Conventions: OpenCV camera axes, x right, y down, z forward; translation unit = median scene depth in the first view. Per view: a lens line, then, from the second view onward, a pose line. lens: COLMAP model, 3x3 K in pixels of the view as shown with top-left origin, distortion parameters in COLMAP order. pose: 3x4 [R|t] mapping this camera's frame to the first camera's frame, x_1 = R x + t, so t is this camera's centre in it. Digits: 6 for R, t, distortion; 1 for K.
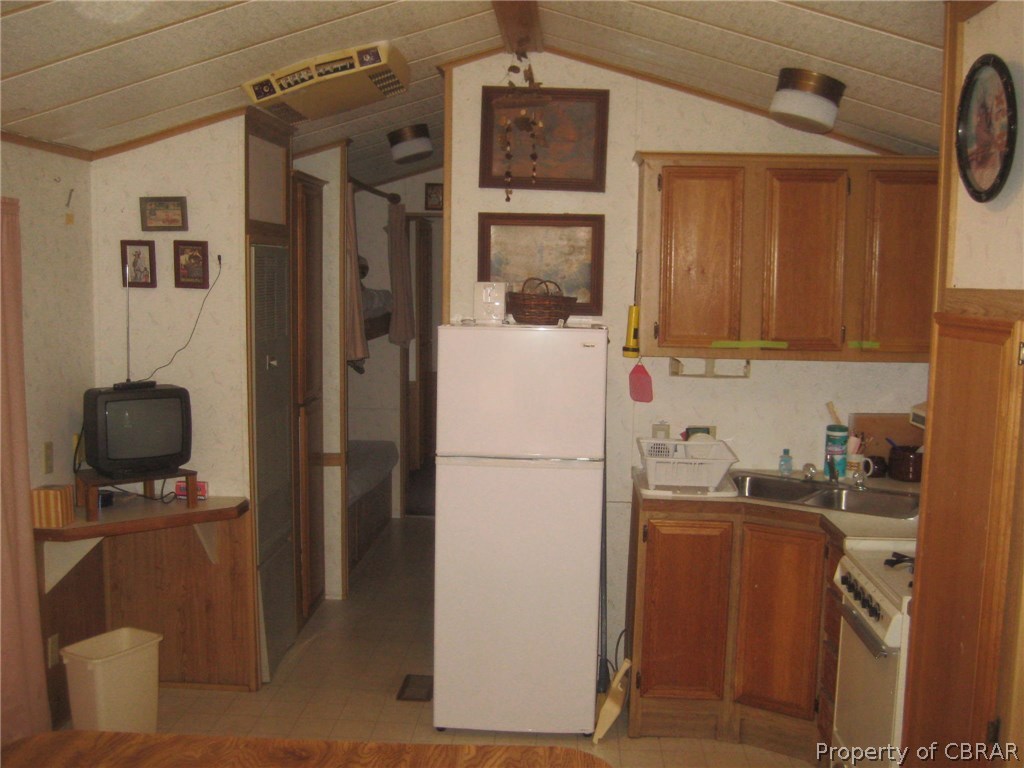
lens RADIAL K [[1077.6, 0, 512.8], [0, 1077.6, 390.4], [0, 0, 1]] dist [-0.099183, 0.000000]
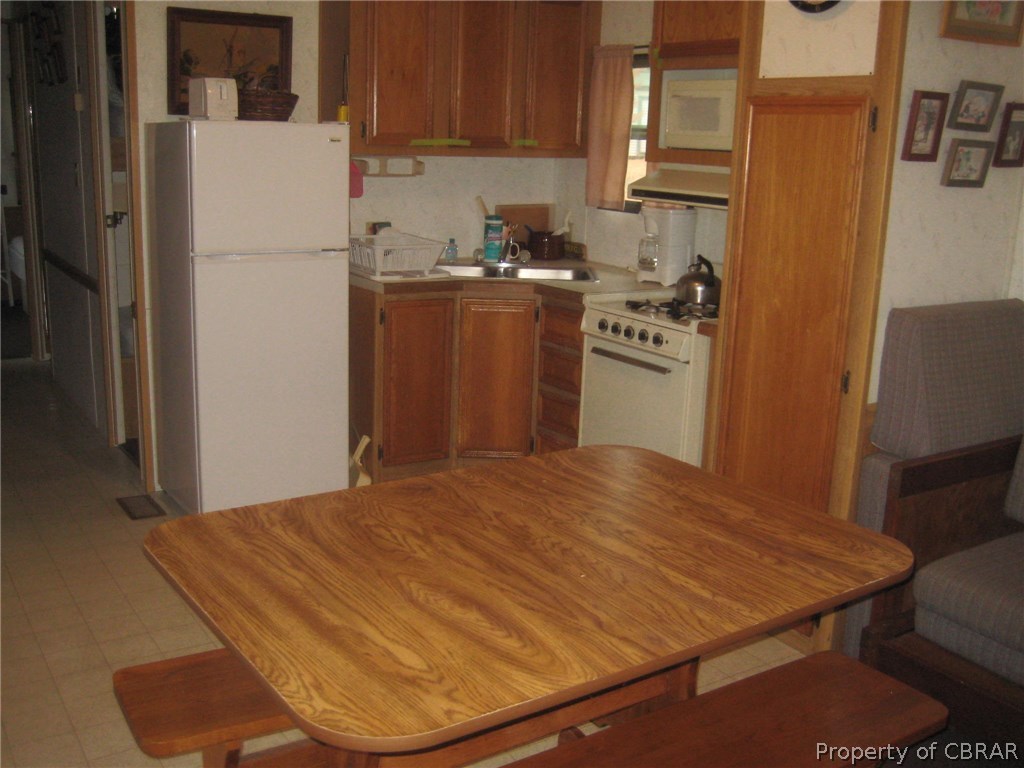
lens RADIAL K [[1077.6, 0, 512.7], [0, 1077.6, 382.7], [0, 0, 1]] dist [-0.099183, 0.000000]
pose [[0.795162, -0.124431, 0.593493, -0.416201], [0.045545, 0.988211, 0.146167, 0.045329], [-0.604684, -0.089196, 0.791455, 0.047544]]
